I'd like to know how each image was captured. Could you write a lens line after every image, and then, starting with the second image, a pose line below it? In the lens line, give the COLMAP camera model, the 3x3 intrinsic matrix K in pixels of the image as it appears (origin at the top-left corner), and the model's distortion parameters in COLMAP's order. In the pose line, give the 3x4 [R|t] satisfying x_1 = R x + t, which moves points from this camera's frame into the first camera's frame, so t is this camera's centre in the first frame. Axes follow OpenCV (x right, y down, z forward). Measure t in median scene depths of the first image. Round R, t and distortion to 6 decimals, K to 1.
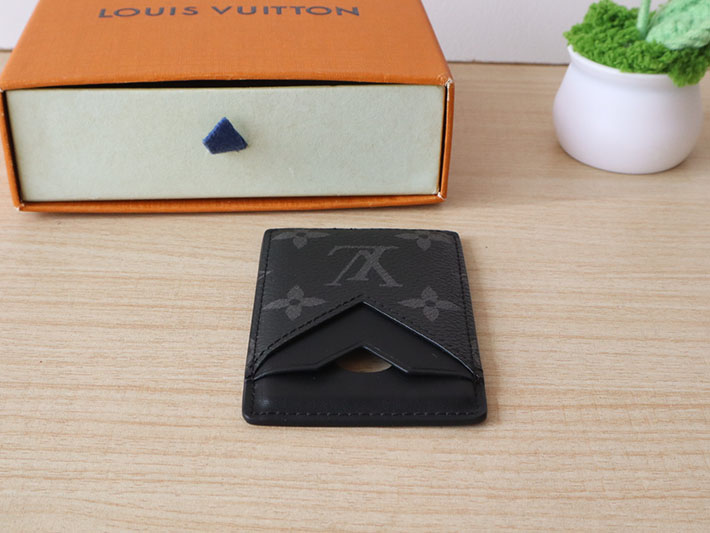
lens RADIAL K [[1094.2, 0, 353.4], [0, 1094.2, 269.8], [0, 0, 1]] dist [-0.015804, 0.000000]
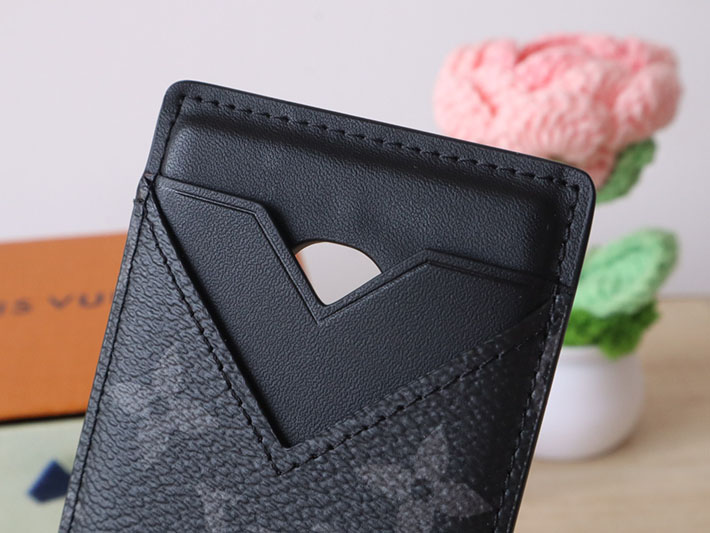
lens RADIAL K [[1094.2, 0, 354.6], [0, 1094.2, 265.5], [0, 0, 1]] dist [-0.015804, 0.000000]
pose [[0.995853, -0.073753, 0.053260, 0.065285], [0.080124, 0.988333, -0.129531, -0.153325], [-0.043085, 0.133261, 0.990144, 0.180136]]
